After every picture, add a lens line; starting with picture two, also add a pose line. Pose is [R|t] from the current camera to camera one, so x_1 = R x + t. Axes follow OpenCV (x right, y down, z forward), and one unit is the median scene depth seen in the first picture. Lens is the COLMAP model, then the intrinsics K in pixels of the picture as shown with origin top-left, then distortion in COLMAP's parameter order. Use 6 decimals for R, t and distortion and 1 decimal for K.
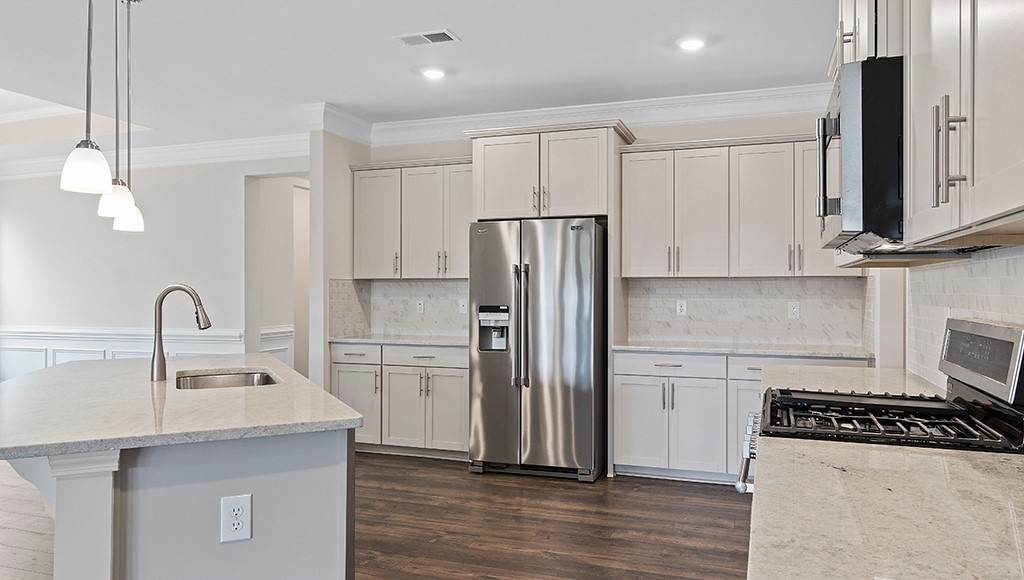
lens RADIAL K [[707.2, 0, 505.9], [0, 707.2, 286.8], [0, 0, 1]] dist [0.004605, 0.000988]
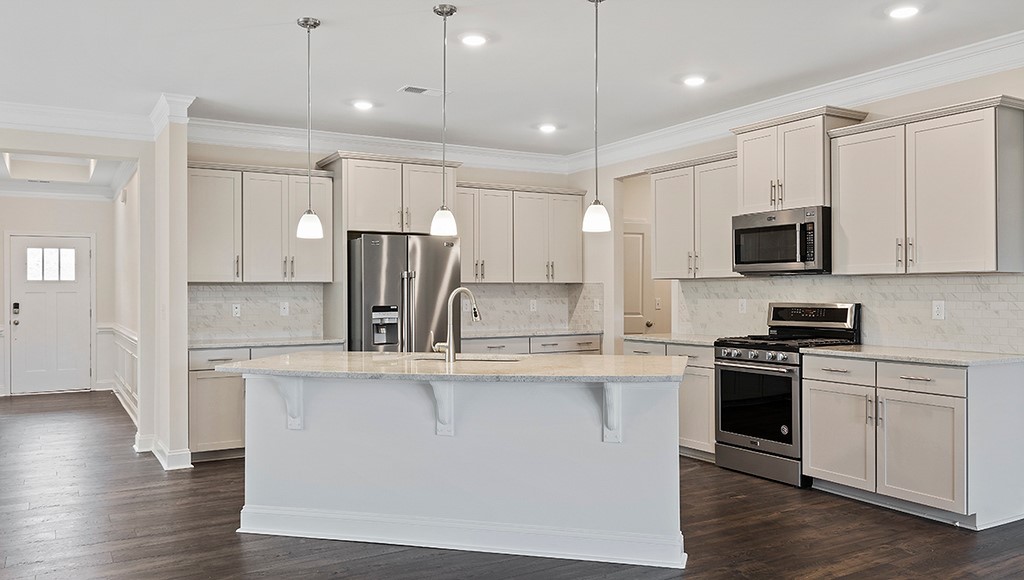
lens RADIAL K [[792.6, 0, 513.5], [0, 792.6, 291.7], [0, 0, 1]] dist [-0.004567, 0.000889]
pose [[0.636457, -0.001989, 0.771309, -0.870000], [0.002199, 0.999997, 0.000764, 0.002392], [-0.771309, 0.001210, 0.636460, -0.008610]]
